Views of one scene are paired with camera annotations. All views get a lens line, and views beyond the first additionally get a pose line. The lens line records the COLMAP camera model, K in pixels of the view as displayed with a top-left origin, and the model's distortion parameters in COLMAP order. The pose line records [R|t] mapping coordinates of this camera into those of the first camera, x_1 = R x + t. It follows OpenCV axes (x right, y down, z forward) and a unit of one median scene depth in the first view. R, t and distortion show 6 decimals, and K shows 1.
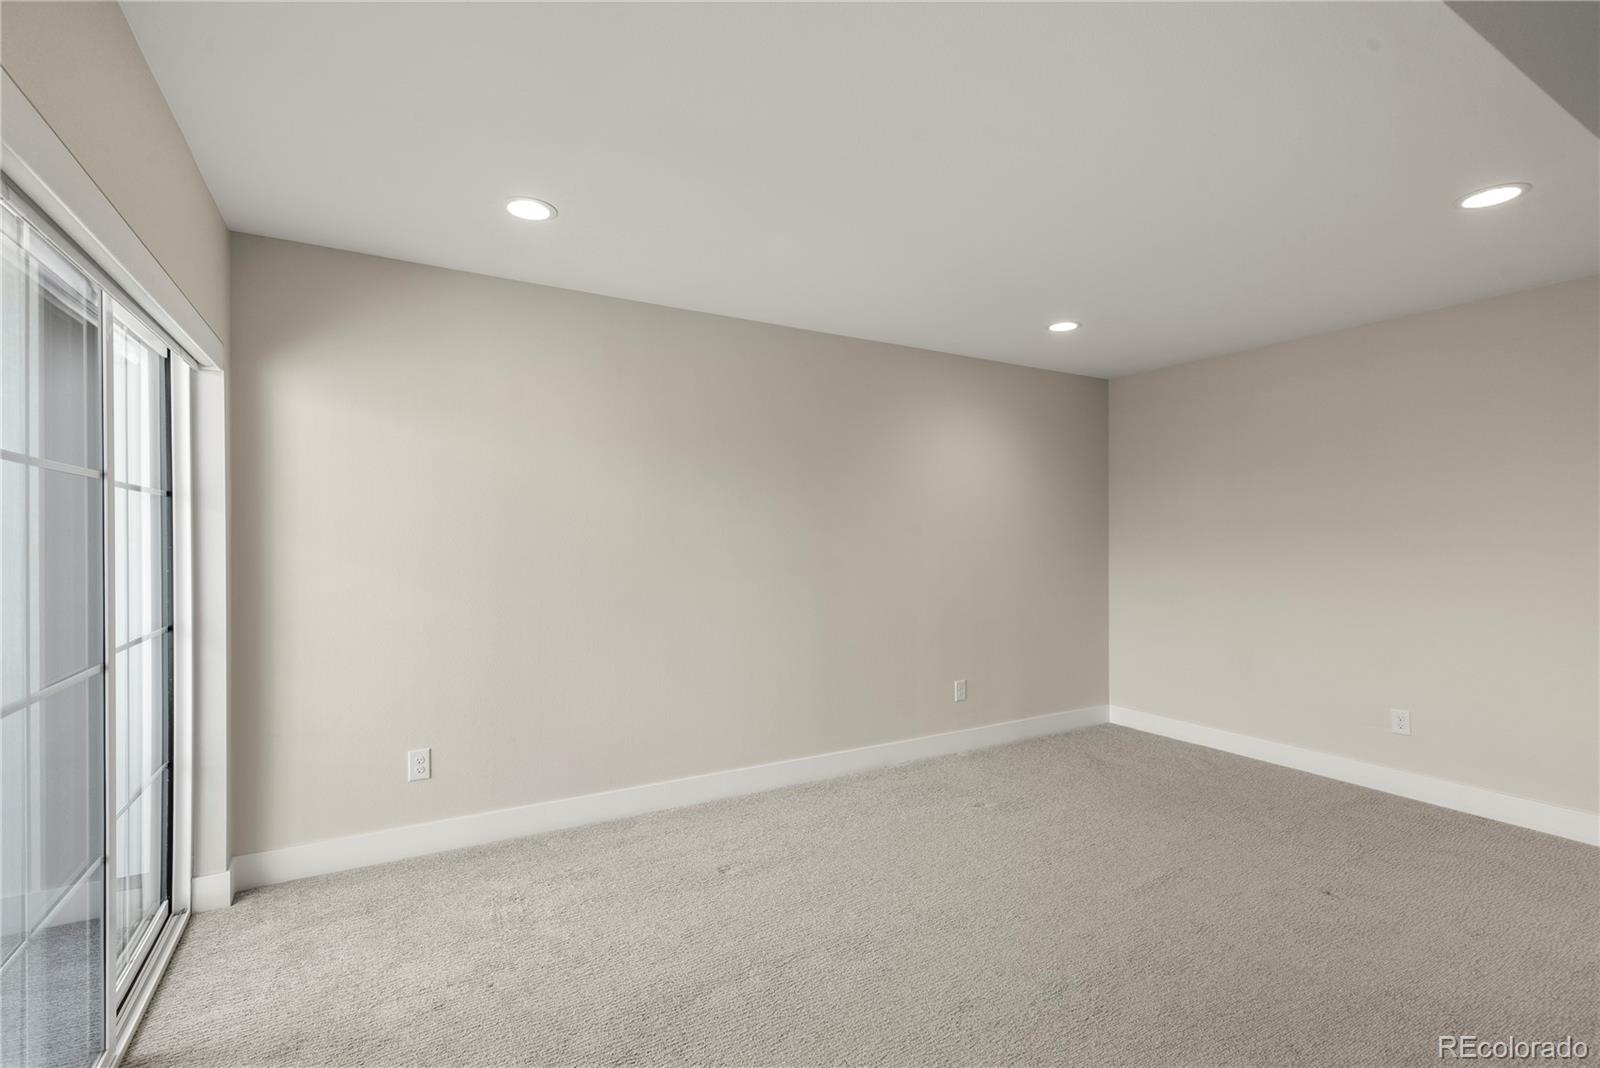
lens RADIAL K [[734.1, 0, 810.8], [0, 734.1, 535.0], [0, 0, 1]] dist [0.003980, 0.000499]
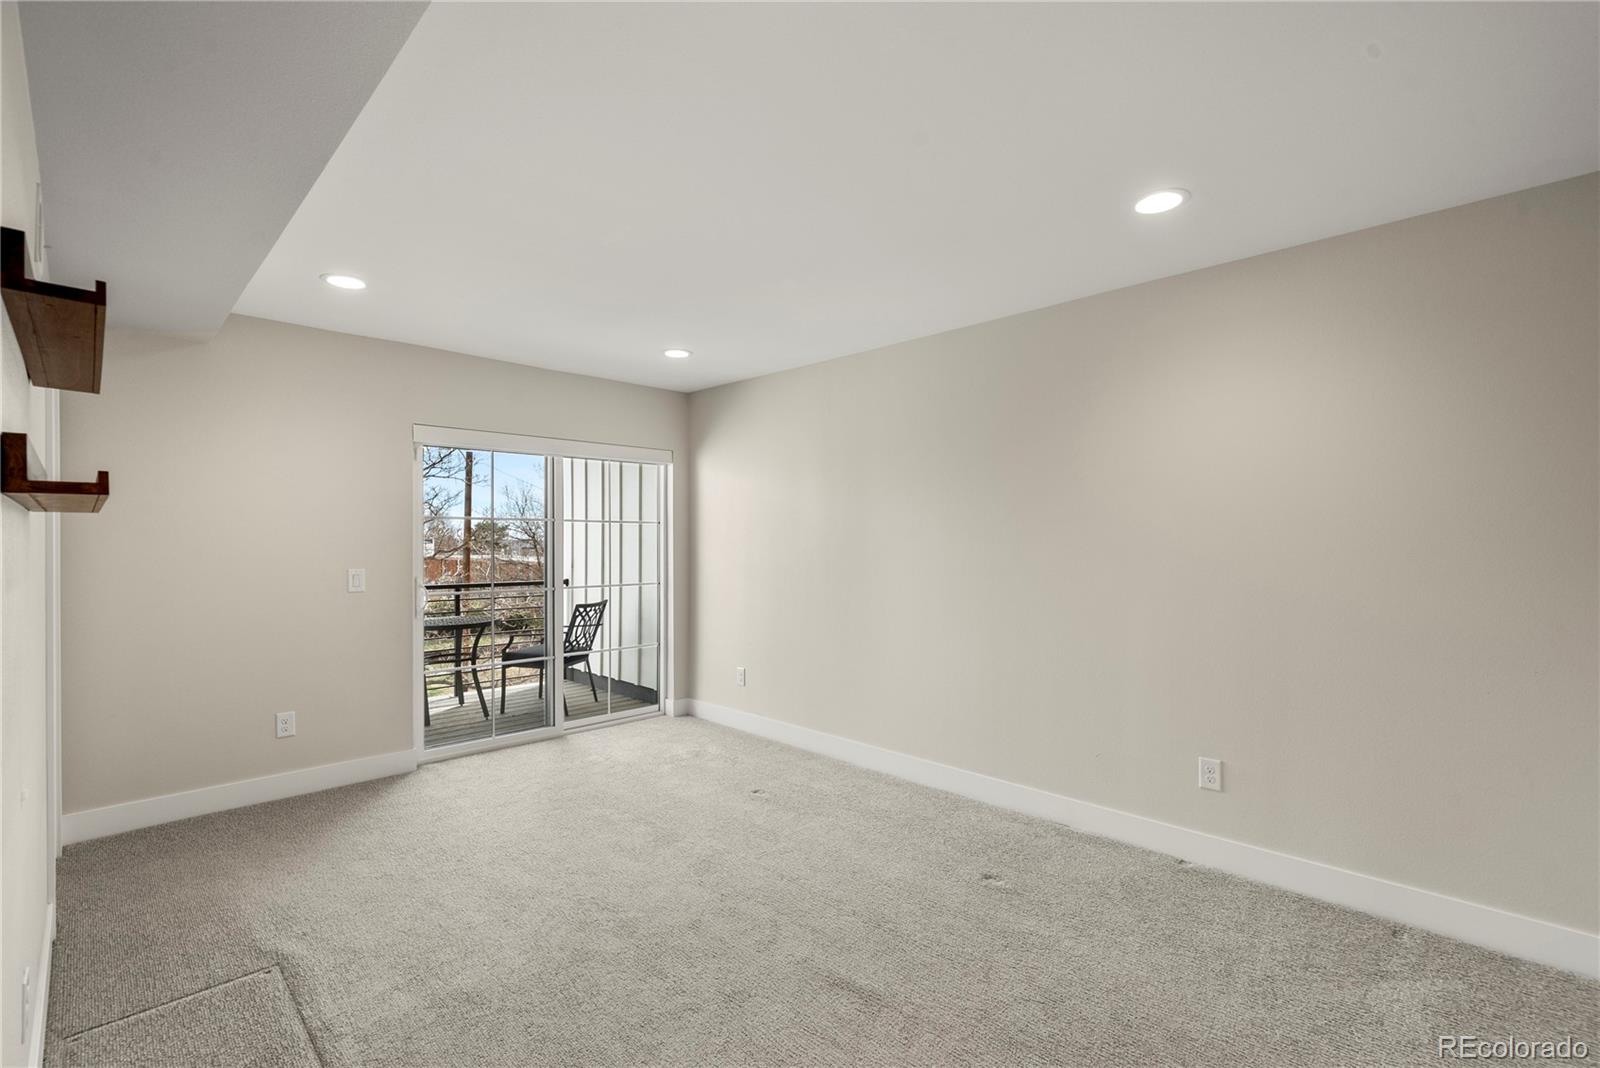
lens RADIAL K [[734.1, 0, 814.1], [0, 734.1, 537.0], [0, 0, 1]] dist [0.003980, 0.000499]
pose [[0.250480, -0.012773, -0.968037, 1.215514], [-0.009404, 0.999834, -0.015626, 0.016071], [0.968076, 0.013017, 0.250319, 0.771592]]
